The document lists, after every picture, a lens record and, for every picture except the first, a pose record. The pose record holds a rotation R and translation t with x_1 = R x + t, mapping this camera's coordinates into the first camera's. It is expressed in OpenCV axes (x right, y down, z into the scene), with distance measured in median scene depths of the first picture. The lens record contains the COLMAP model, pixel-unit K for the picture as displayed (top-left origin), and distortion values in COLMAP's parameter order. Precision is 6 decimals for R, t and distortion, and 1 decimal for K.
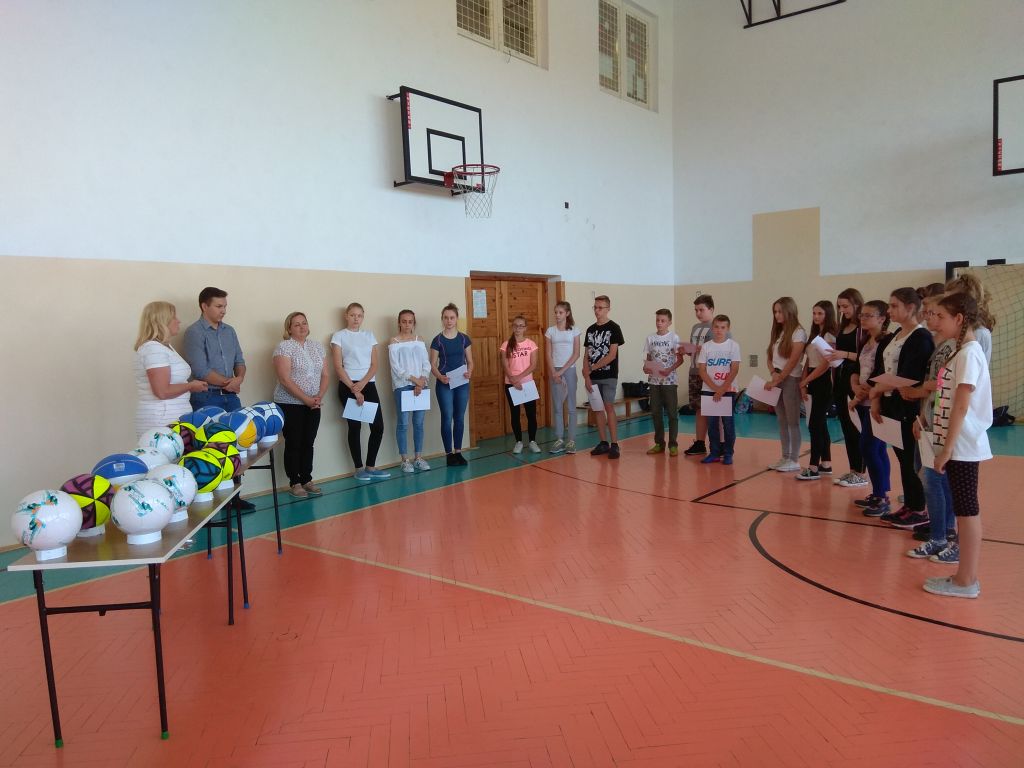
lens RADIAL K [[801.5, 0, 512.9], [0, 801.5, 383.5], [0, 0, 1]] dist [-0.005908, 0.001210]
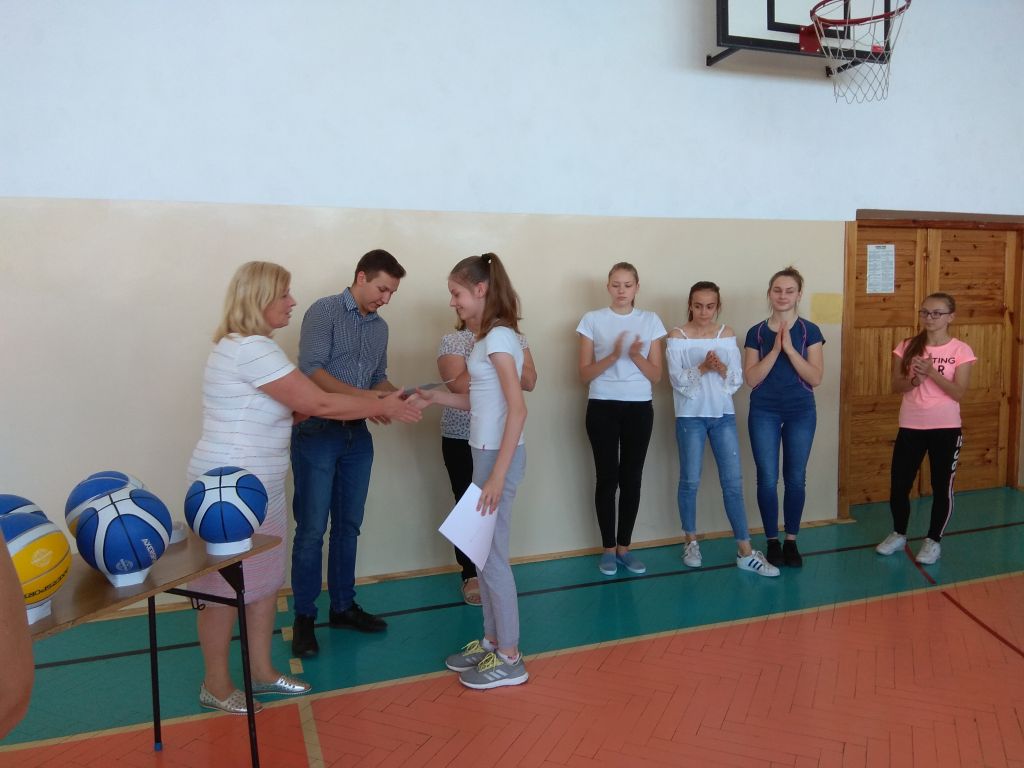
lens RADIAL K [[801.5, 0, 513.0], [0, 801.5, 381.8], [0, 0, 1]] dist [-0.005908, 0.001210]
pose [[0.846684, 0.056110, -0.529130, 0.050435], [-0.044617, 0.998409, 0.034479, -0.029828], [0.530223, -0.005585, 0.847840, 0.421361]]
